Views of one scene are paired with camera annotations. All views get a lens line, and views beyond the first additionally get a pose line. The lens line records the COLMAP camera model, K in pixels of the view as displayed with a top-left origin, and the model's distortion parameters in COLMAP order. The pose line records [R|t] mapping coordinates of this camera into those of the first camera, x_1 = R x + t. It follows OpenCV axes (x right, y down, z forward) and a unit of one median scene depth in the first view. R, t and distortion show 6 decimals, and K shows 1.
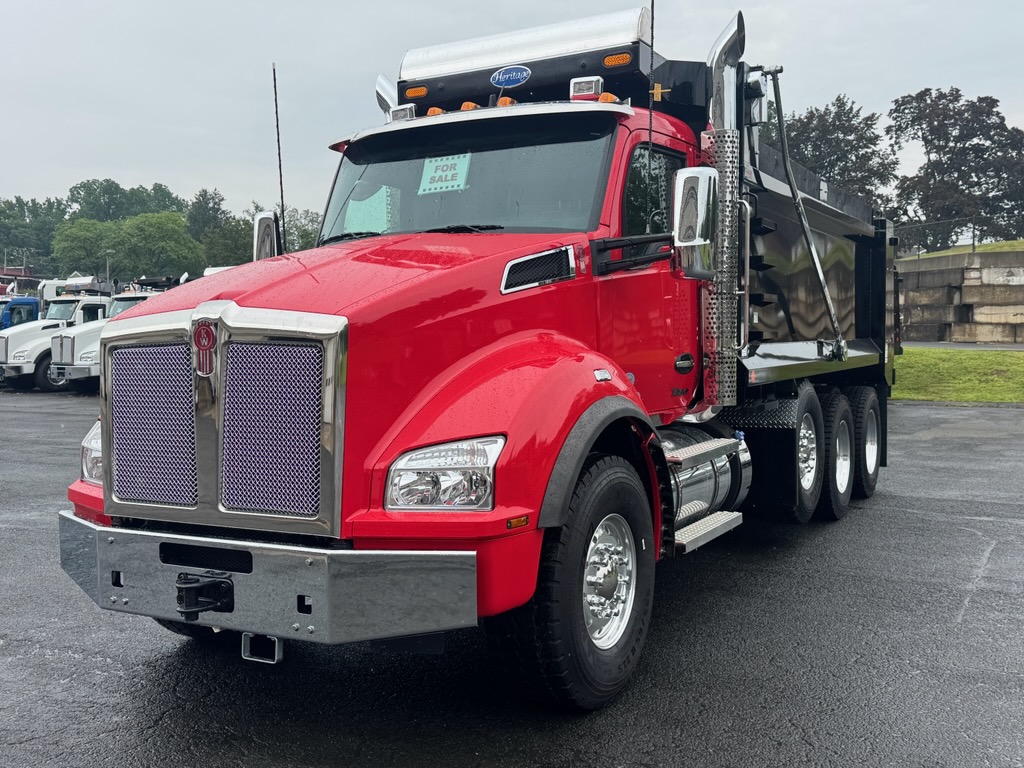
lens RADIAL K [[1024.1, 0, 512.0], [0, 1024.1, 384.0], [0, 0, 1]] dist [0.105063, -0.177978]
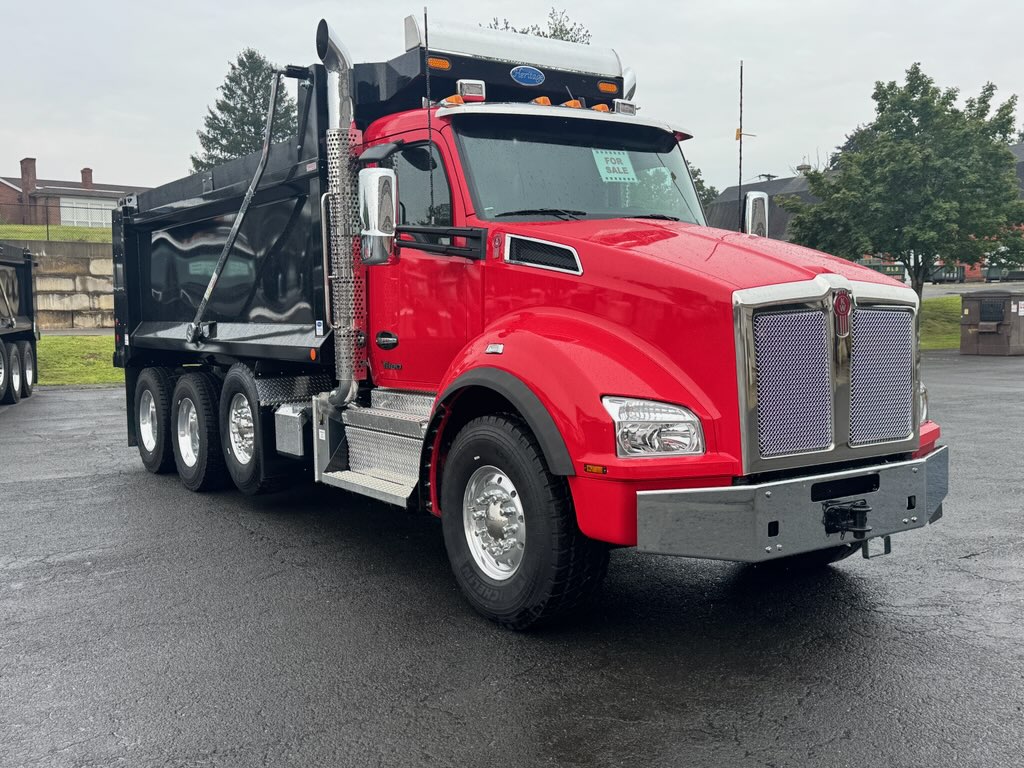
lens RADIAL K [[996.9, 0, 512.0], [0, 996.9, 384.0], [0, 0, 1]] dist [0.138826, -0.293541]
pose [[0.450670, -0.059164, 0.890728, -1.145407], [0.048369, 0.997954, 0.041814, -0.015396], [-0.891380, 0.024239, 0.452609, 0.615307]]
